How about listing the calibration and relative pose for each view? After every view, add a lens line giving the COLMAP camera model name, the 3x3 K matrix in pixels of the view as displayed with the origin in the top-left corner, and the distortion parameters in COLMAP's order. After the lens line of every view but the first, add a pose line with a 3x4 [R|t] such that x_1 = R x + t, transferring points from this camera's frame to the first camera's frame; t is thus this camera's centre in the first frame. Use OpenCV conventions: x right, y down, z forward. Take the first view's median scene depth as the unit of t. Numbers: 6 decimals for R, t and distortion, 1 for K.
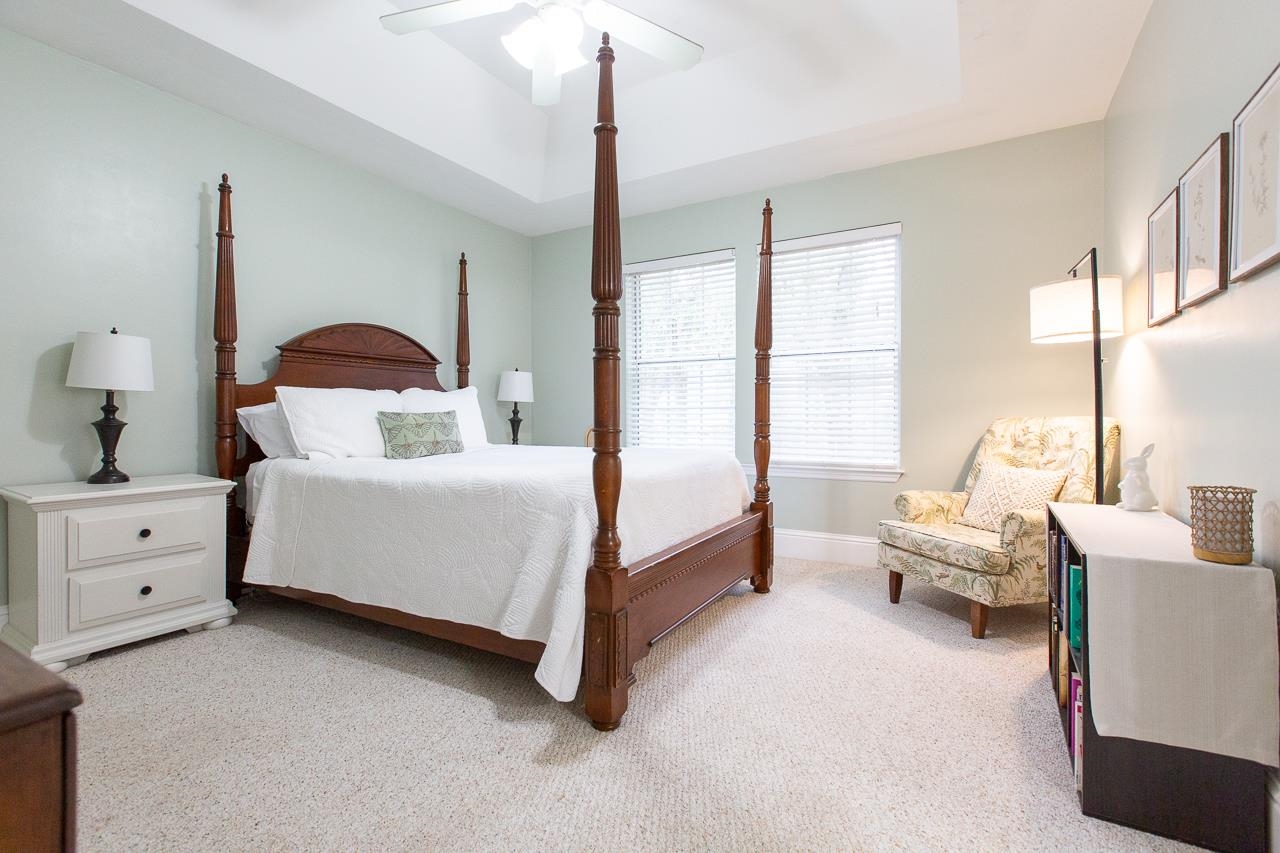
lens RADIAL K [[584.4, 0, 631.9], [0, 584.4, 426.8], [0, 0, 1]] dist [0.014727, 0.000316]
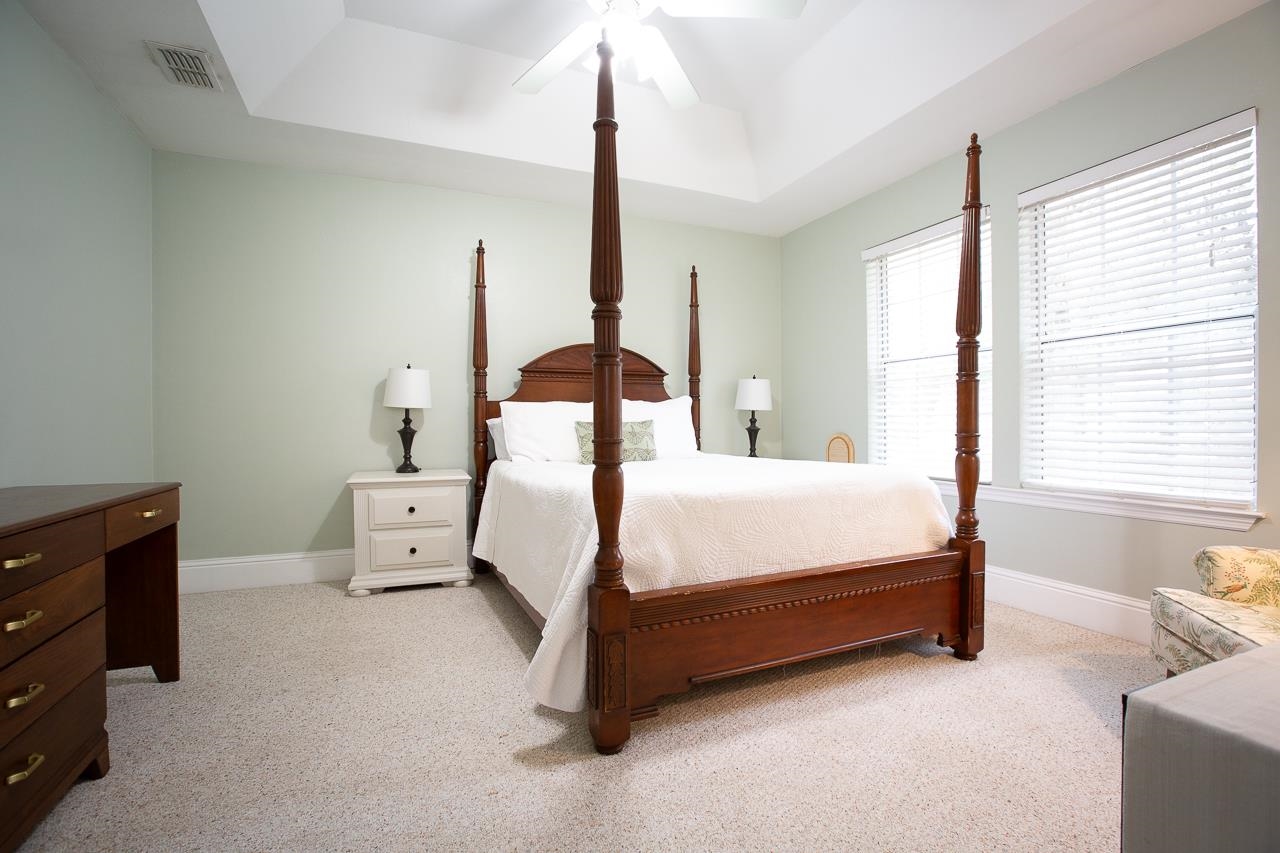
lens RADIAL K [[586.2, 0, 638.3], [0, 586.2, 439.1], [0, 0, 1]] dist [-0.044632, 0.018994]
pose [[0.806757, 0.011399, -0.590773, 0.350205], [-0.007655, 0.999932, 0.008840, -0.003191], [0.590834, -0.002609, 0.806789, 0.169436]]
